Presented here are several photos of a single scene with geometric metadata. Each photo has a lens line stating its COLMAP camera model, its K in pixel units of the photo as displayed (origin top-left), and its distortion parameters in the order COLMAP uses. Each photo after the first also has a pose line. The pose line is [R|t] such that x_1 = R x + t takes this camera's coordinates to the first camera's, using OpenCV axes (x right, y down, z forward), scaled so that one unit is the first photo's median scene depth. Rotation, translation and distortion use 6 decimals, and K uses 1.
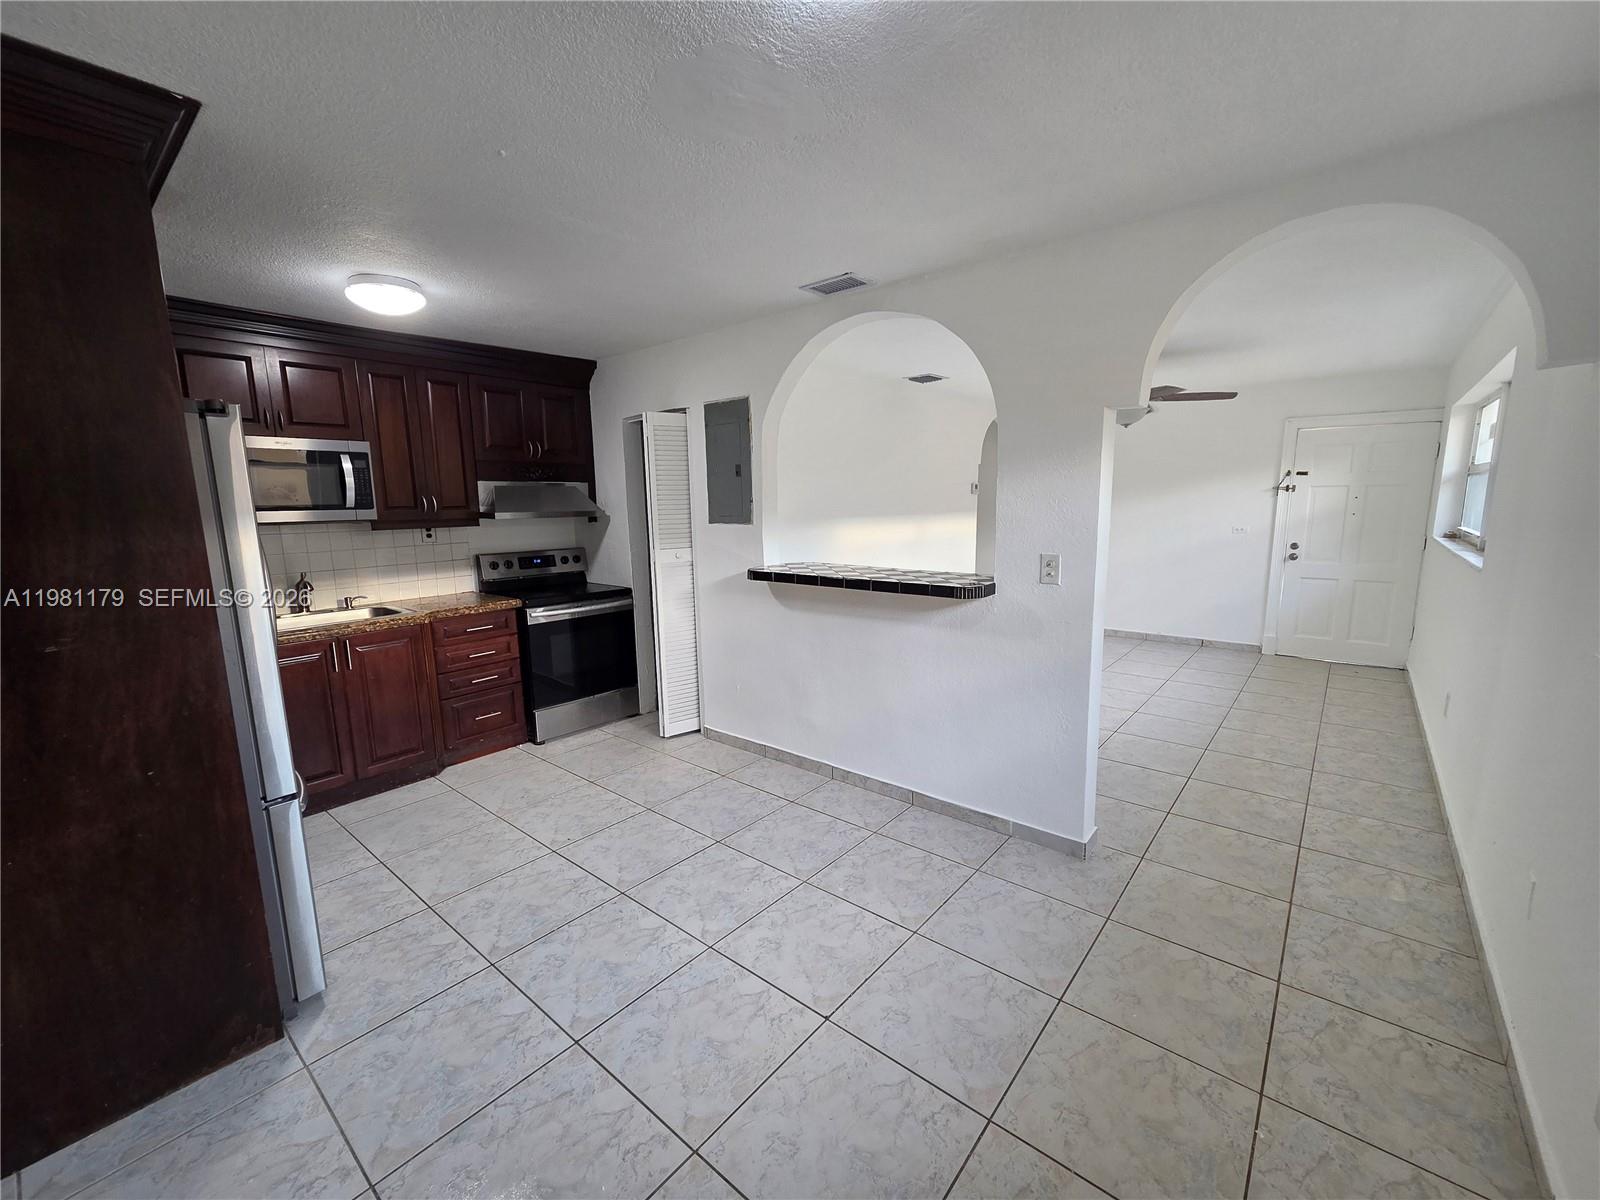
lens RADIAL K [[664.8, 0, 800.0], [0, 664.8, 600.0], [0, 0, 1]] dist [-0.011243, 0.000338]
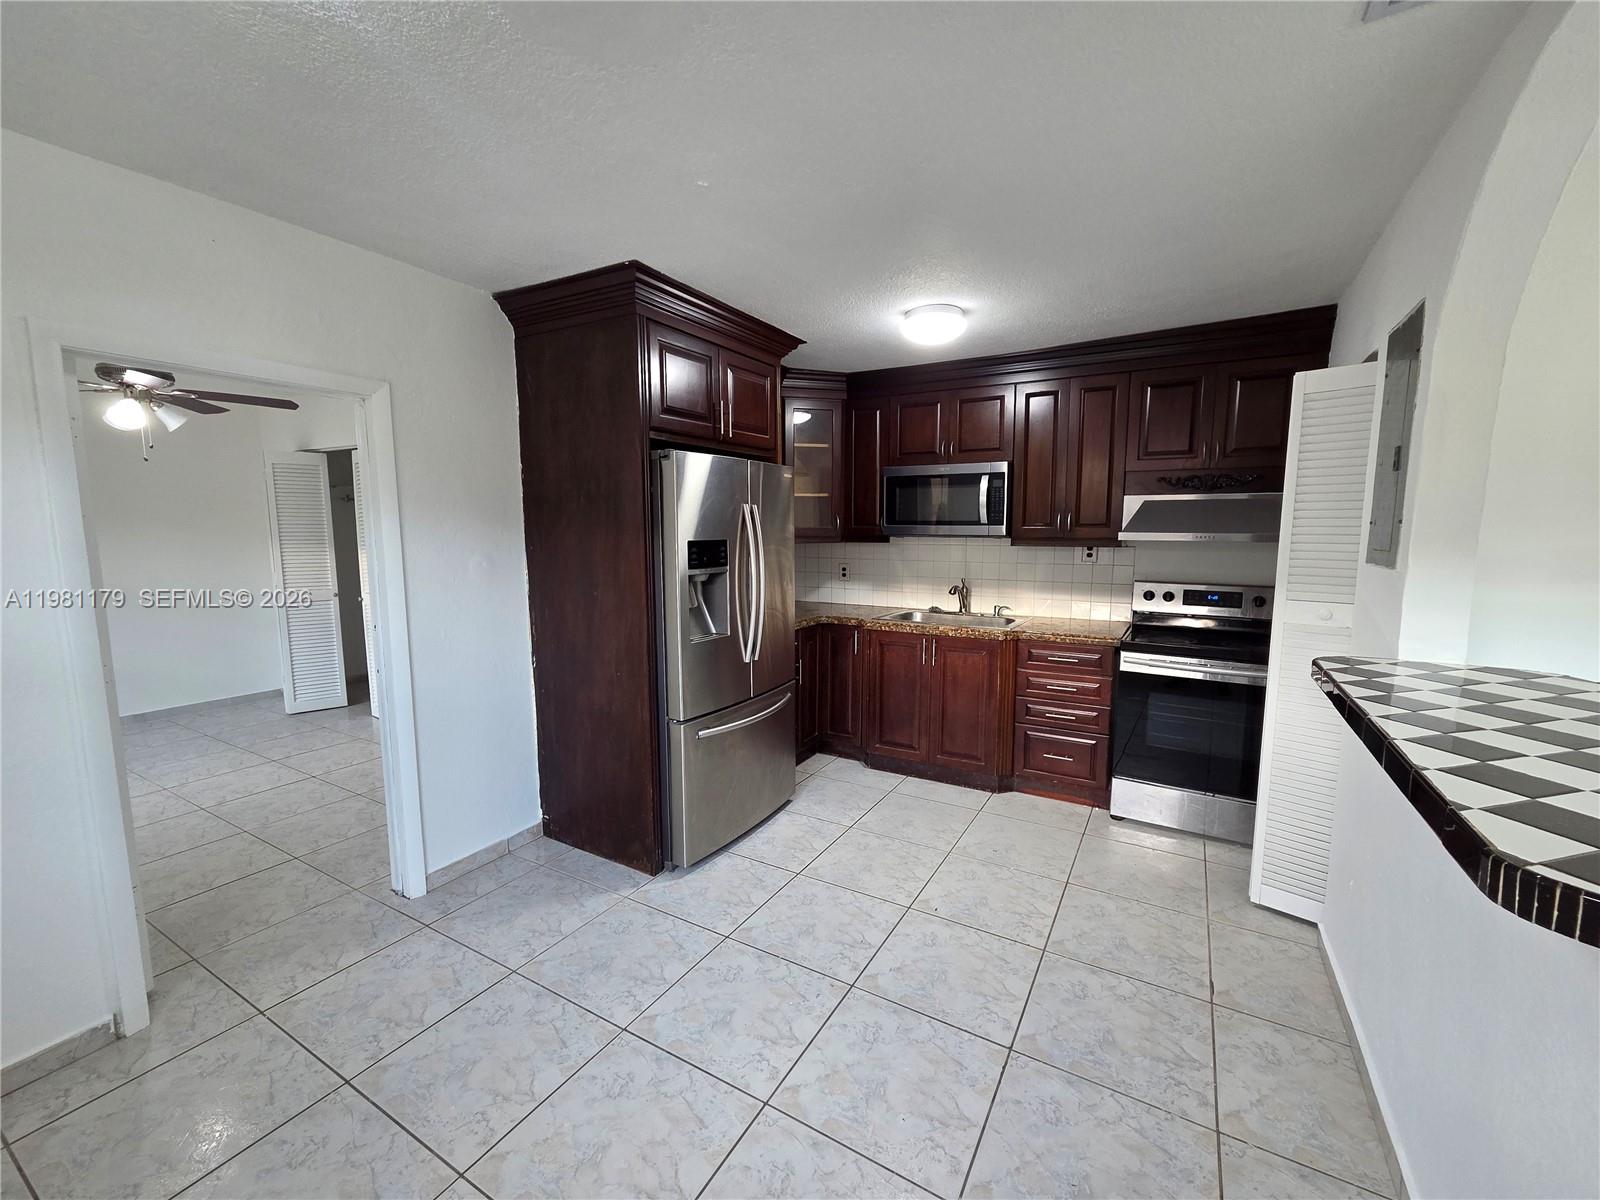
lens RADIAL K [[648.5, 0, 804.8], [0, 648.5, 607.4], [0, 0, 1]] dist [0.001743, 0.000213]
pose [[0.171868, 0.142595, -0.974745, 0.325900], [-0.154757, 0.981091, 0.116236, -0.080896], [0.972888, 0.130871, 0.190685, 0.520314]]
